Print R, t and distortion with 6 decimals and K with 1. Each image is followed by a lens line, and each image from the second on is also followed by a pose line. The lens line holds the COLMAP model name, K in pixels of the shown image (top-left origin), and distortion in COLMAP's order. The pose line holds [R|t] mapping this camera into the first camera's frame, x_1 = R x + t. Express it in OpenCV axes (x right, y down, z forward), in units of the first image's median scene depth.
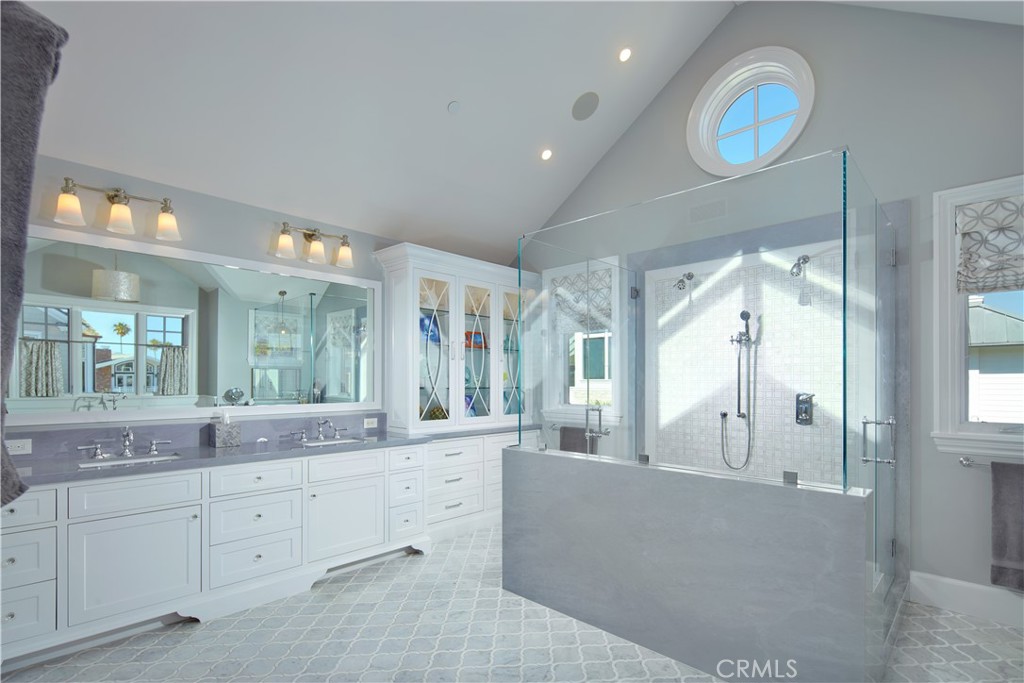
lens RADIAL K [[495.9, 0, 509.6], [0, 495.9, 380.1], [0, 0, 1]] dist [0.012762, -0.005847]
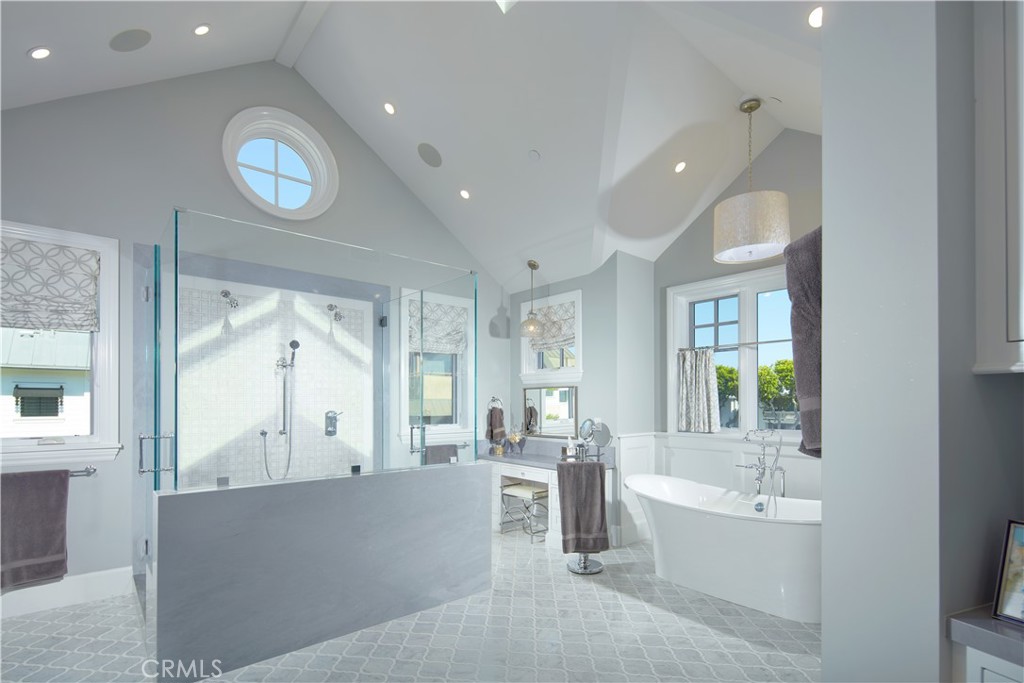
lens RADIAL K [[495.9, 0, 504.9], [0, 495.9, 399.1], [0, 0, 1]] dist [0.012762, -0.005847]
pose [[0.106433, 0.005062, 0.994307, -0.597908], [-0.000507, 0.999987, -0.005036, 0.001303], [-0.994320, 0.000032, 0.106435, 0.385894]]
